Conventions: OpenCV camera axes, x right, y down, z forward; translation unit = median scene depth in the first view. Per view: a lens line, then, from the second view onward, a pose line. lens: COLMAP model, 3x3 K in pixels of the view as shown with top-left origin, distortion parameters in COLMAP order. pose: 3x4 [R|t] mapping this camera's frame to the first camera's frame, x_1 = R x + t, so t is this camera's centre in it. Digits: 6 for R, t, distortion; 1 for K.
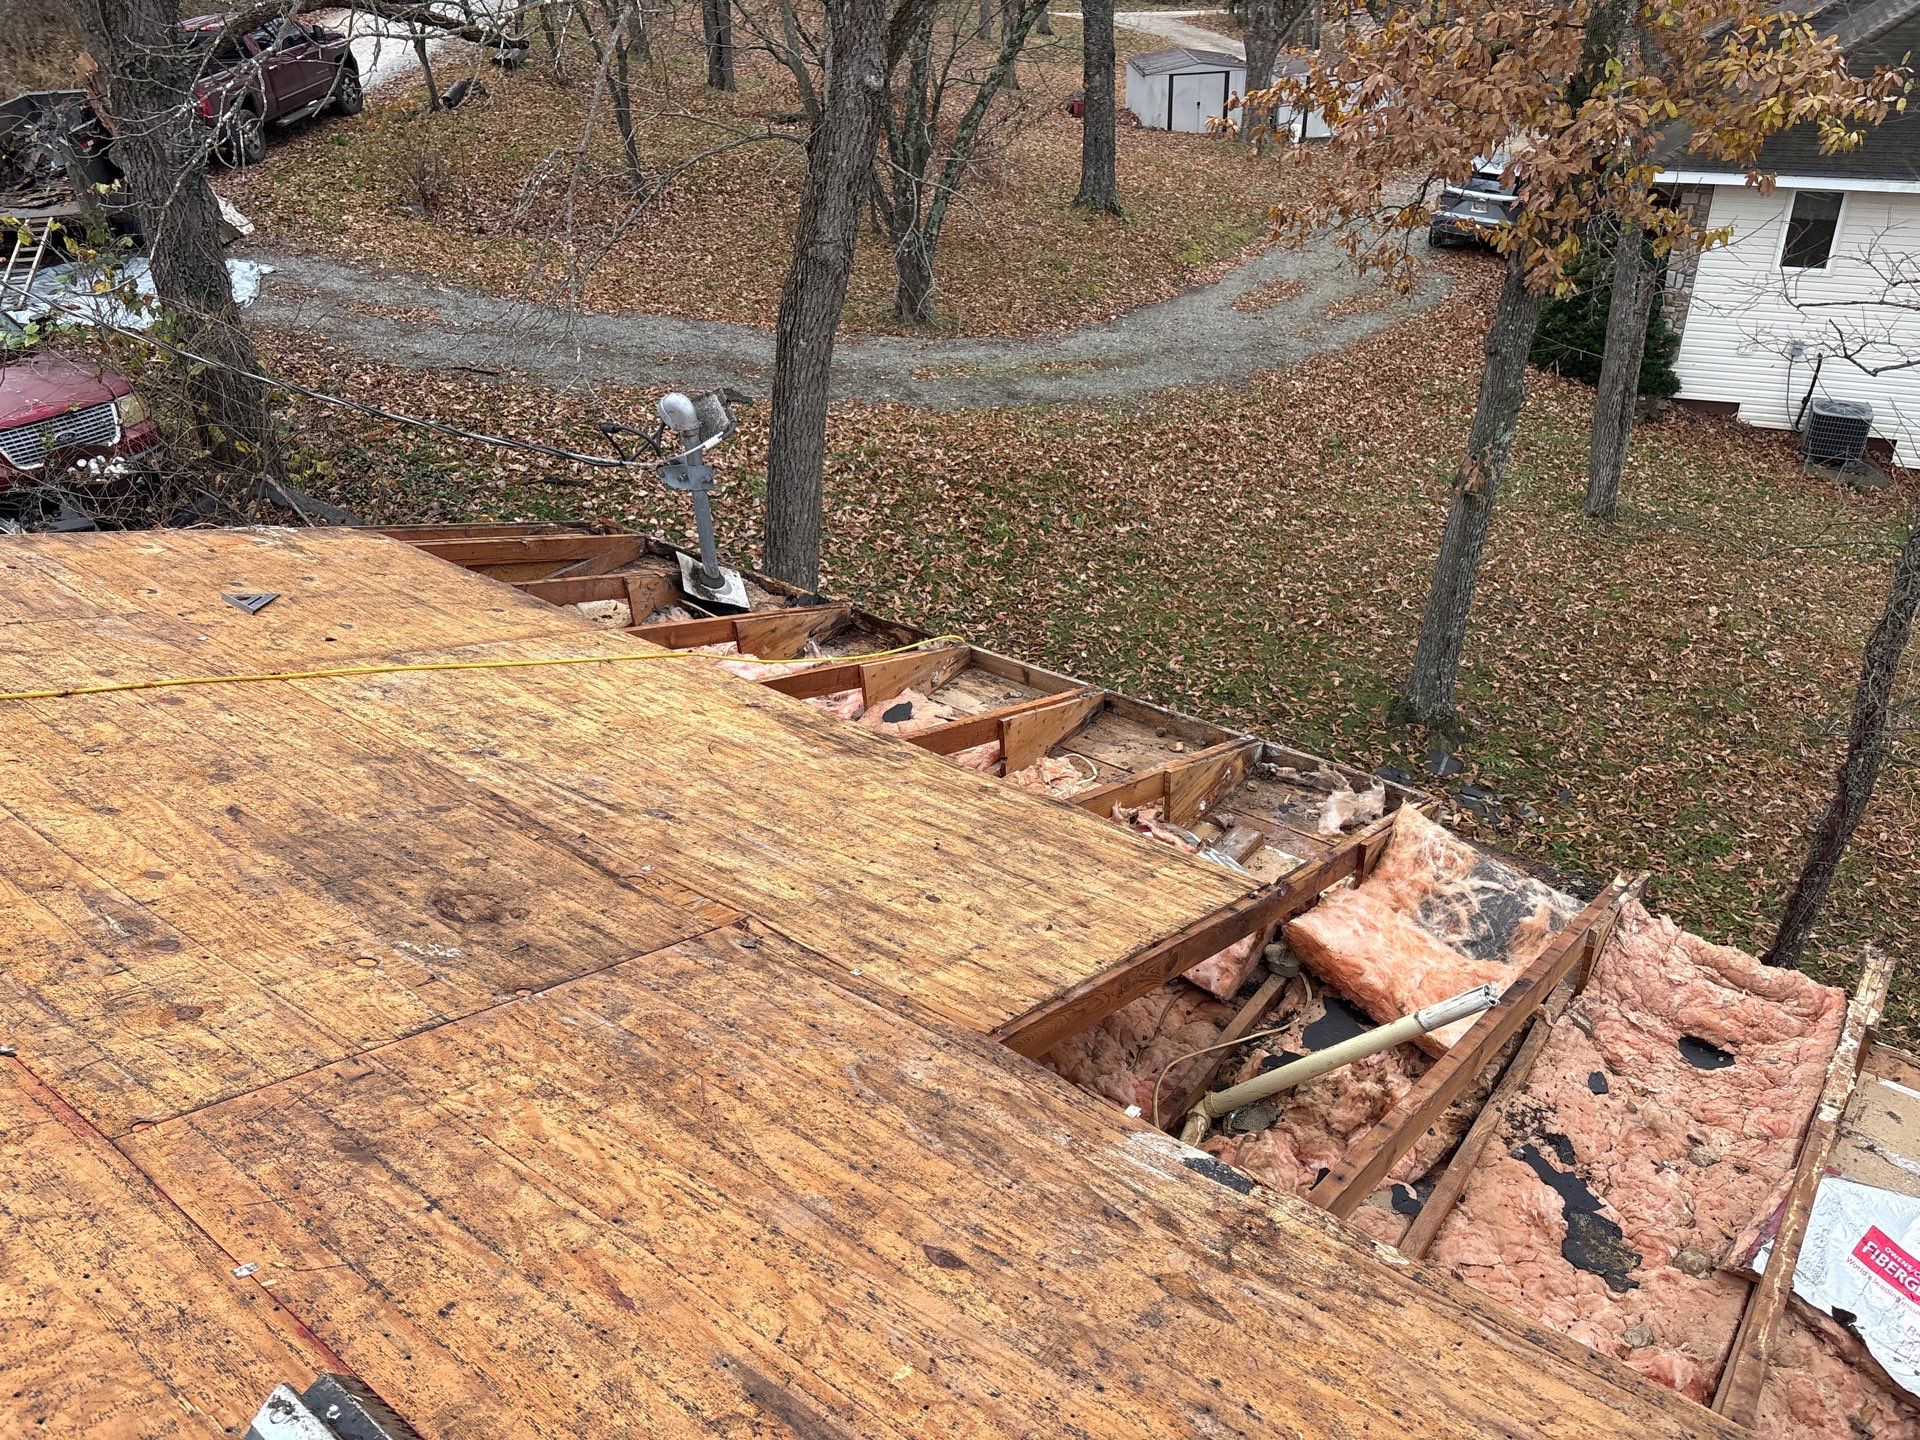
lens RADIAL K [[1498.5, 0, 965.1], [0, 1498.5, 682.6], [0, 0, 1]] dist [0.019195, -0.020084]
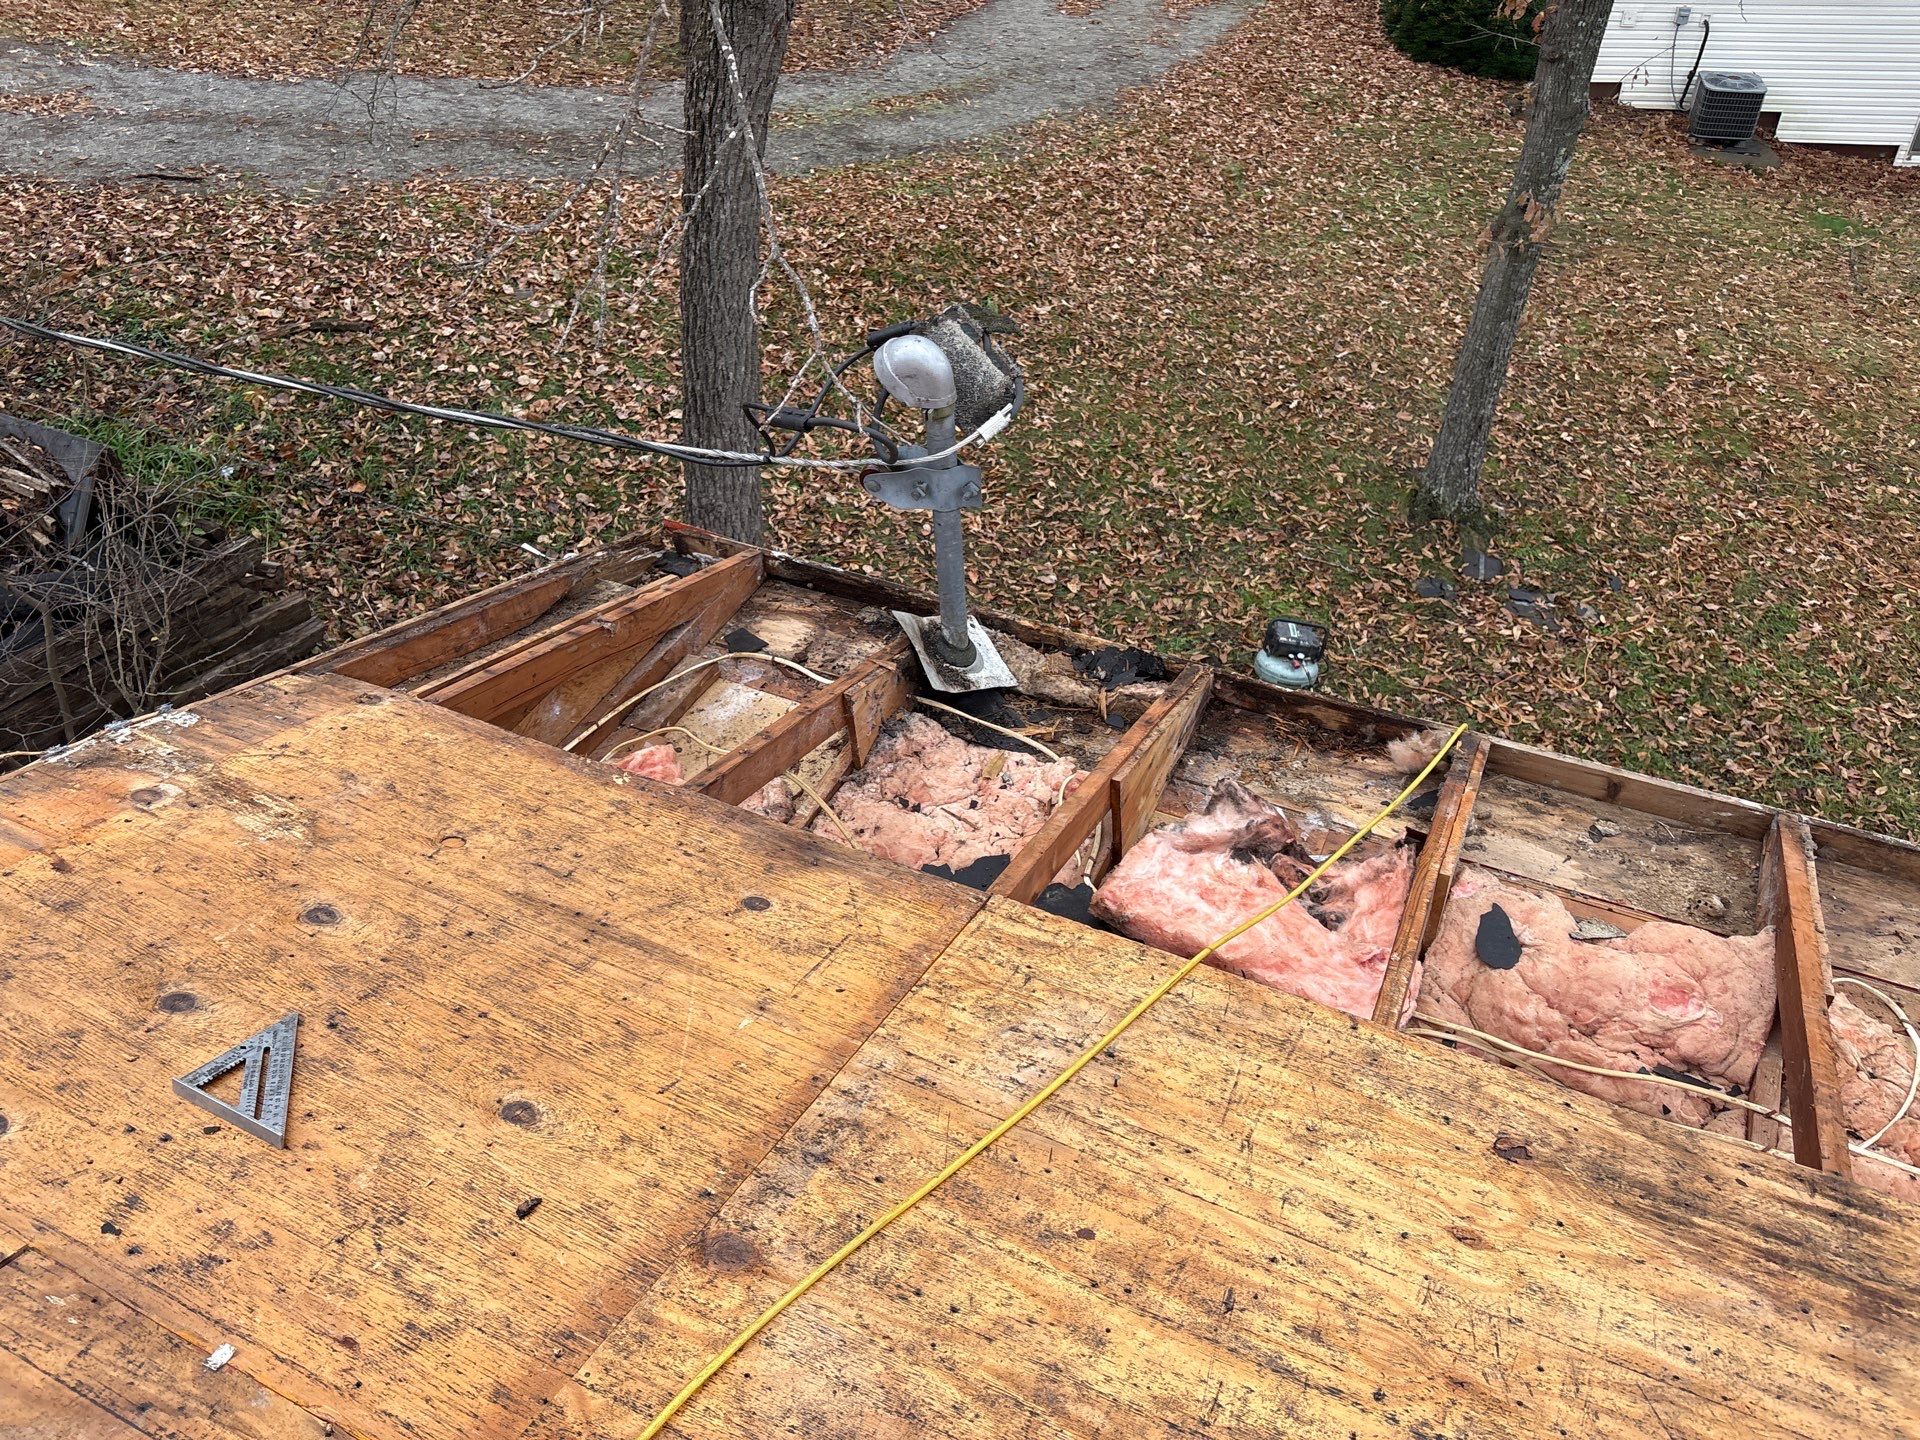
lens RADIAL K [[1498.5, 0, 965.1], [0, 1498.5, 682.6], [0, 0, 1]] dist [0.019195, -0.020084]
pose [[0.977564, -0.140969, 0.156513, -0.102972], [0.111018, 0.976275, 0.185910, -0.064982], [-0.179007, -0.164363, 0.970021, 0.181879]]
